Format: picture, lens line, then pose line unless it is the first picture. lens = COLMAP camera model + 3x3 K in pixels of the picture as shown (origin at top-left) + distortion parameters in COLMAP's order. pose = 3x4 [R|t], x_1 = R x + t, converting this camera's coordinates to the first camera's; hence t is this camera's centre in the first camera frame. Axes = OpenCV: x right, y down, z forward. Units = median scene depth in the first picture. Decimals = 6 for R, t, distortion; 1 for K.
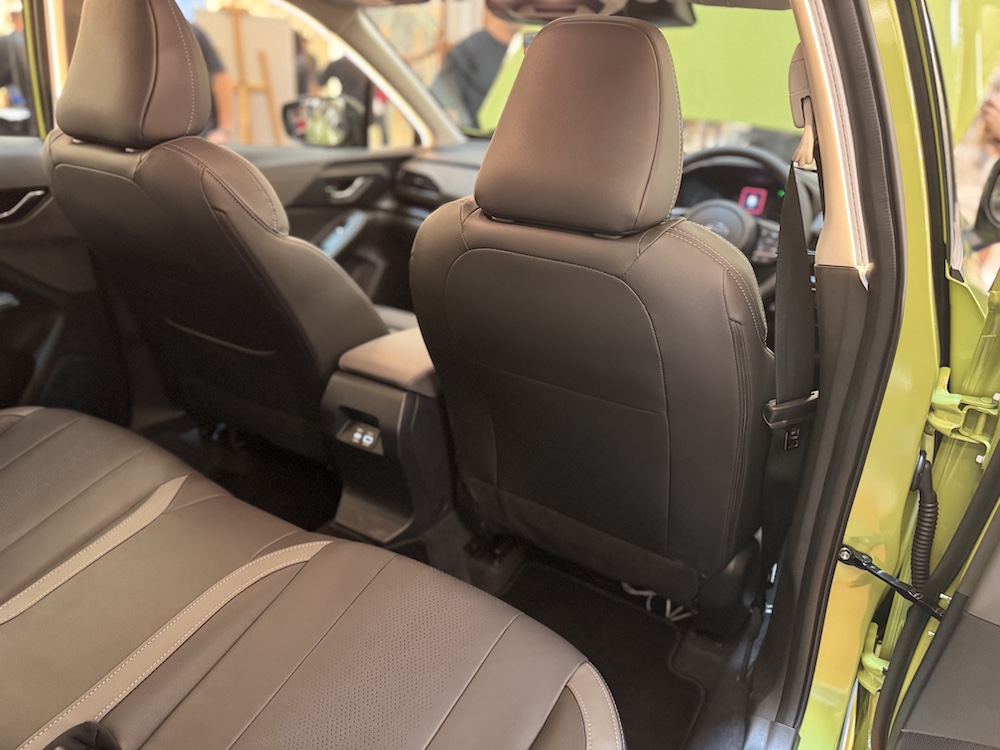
lens RADIAL K [[717.2, 0, 500.0], [0, 717.2, 375.0], [0, 0, 1]] dist [0.094114, -0.148839]
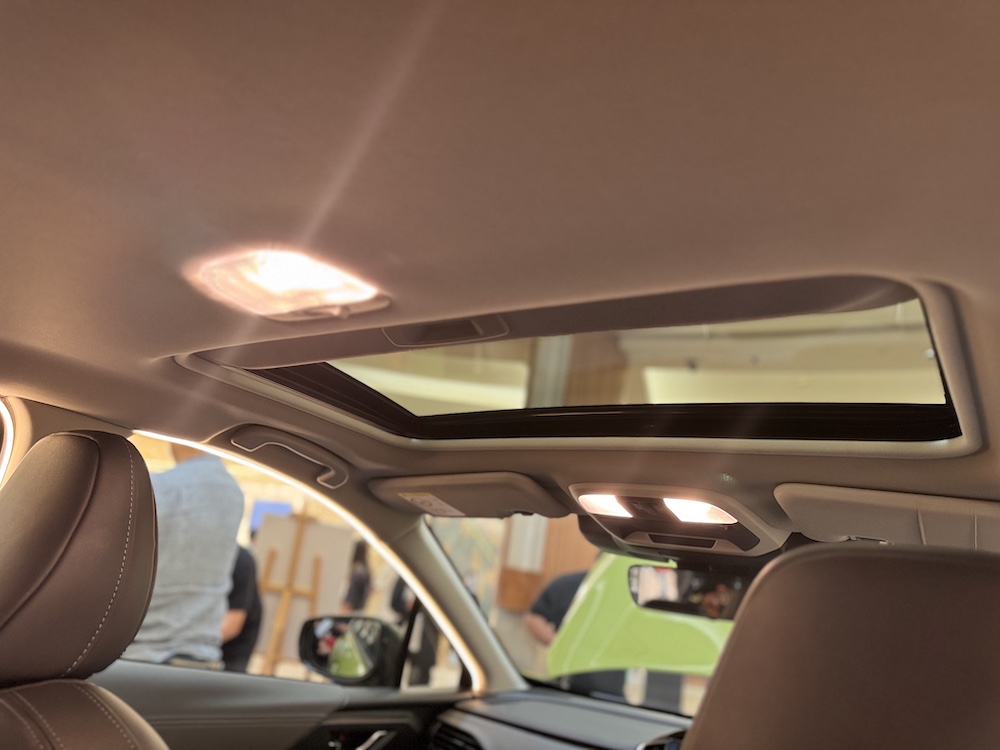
lens RADIAL K [[717.2, 0, 500.0], [0, 717.2, 375.0], [0, 0, 1]] dist [0.094114, -0.148839]
pose [[0.990405, 0.092299, -0.102854, -0.056790], [-0.136759, 0.761620, -0.633429, -0.176518], [0.019871, 0.641418, 0.766935, 0.382097]]
